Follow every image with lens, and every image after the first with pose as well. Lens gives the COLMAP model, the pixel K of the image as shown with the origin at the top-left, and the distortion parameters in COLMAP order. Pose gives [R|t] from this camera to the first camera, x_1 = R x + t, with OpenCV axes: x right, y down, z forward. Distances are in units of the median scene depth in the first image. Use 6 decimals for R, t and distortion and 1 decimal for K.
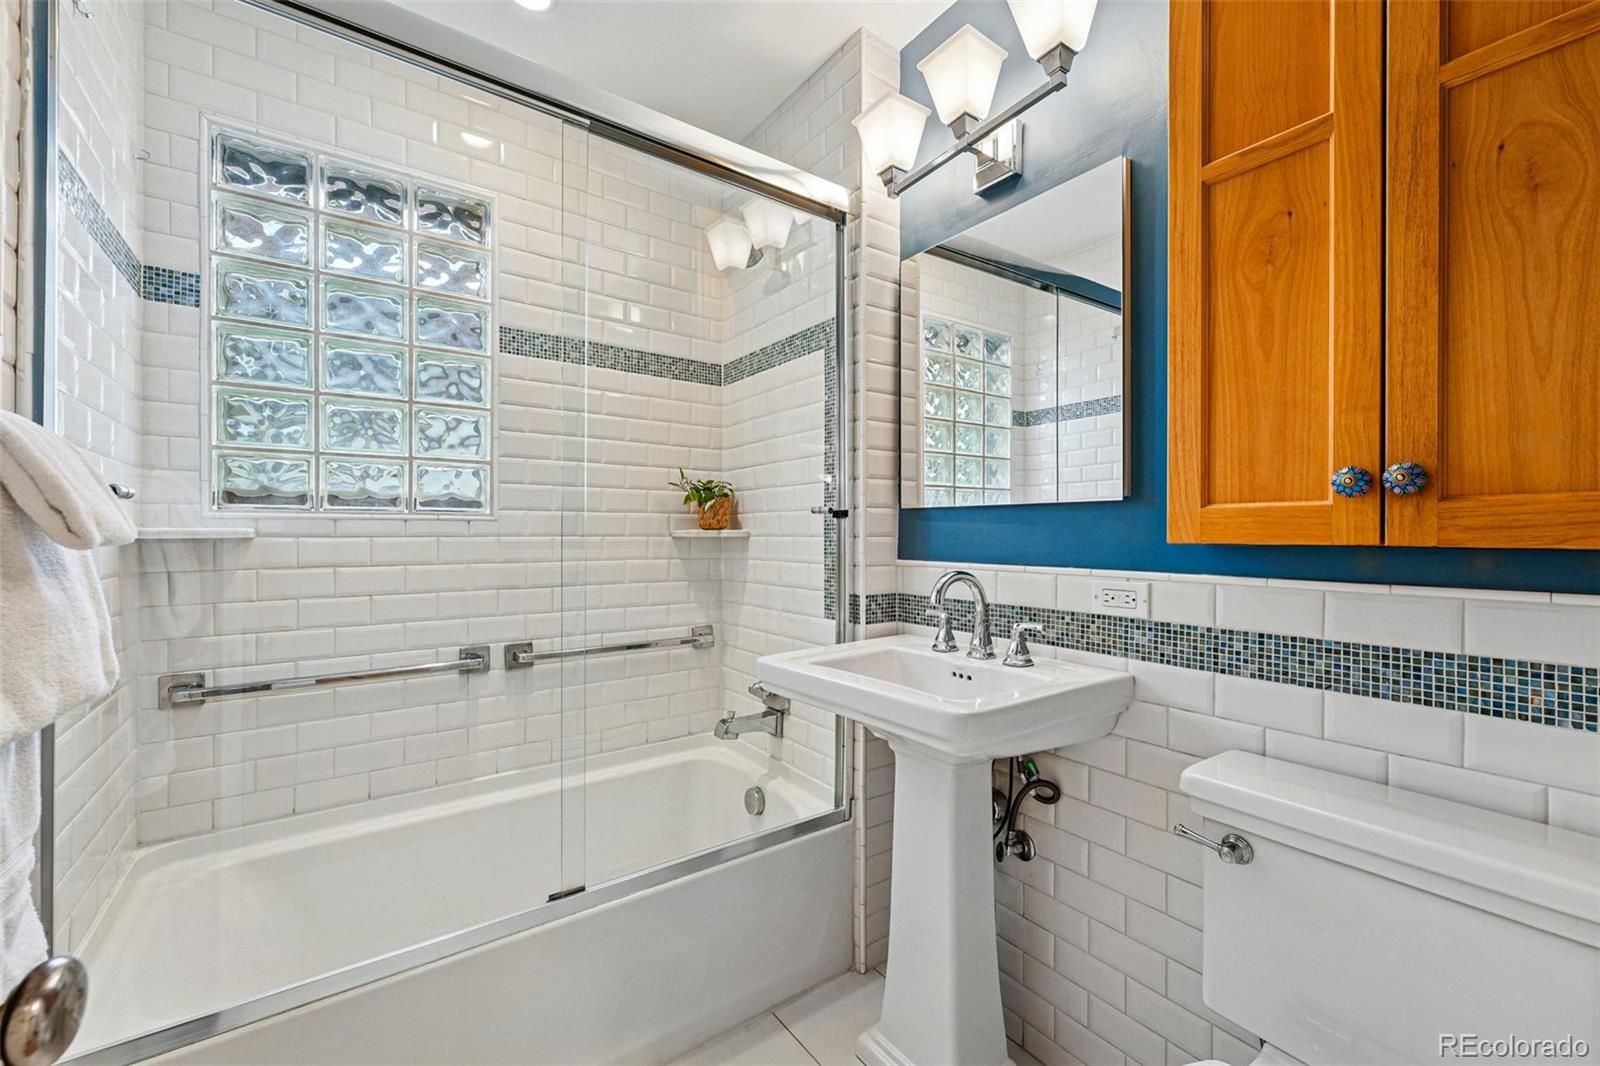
lens RADIAL K [[647.8, 0, 796.2], [0, 647.8, 532.1], [0, 0, 1]] dist [0.002115, 0.000121]
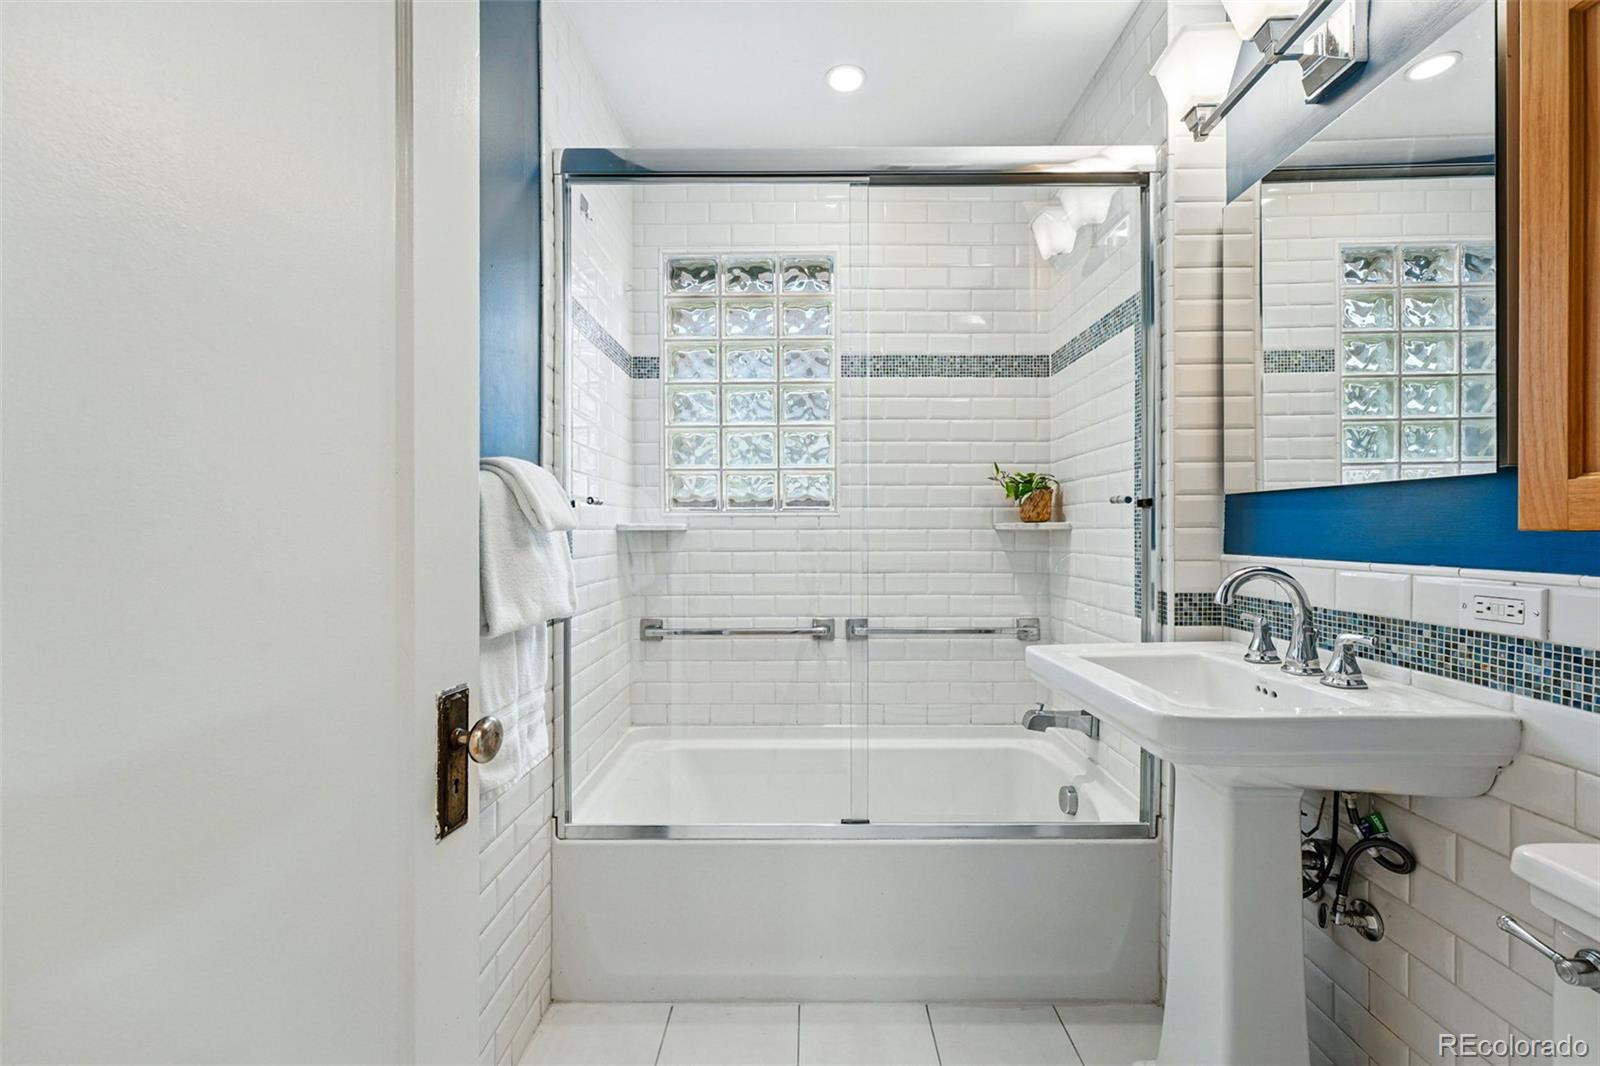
lens RADIAL K [[647.8, 0, 799.9], [0, 647.8, 532.1], [0, 0, 1]] dist [0.002115, 0.000121]
pose [[0.809121, -0.000545, -0.587642, 0.228923], [0.003231, 0.999989, 0.003522, 0.009079], [0.587633, -0.004748, 0.809114, -0.031520]]
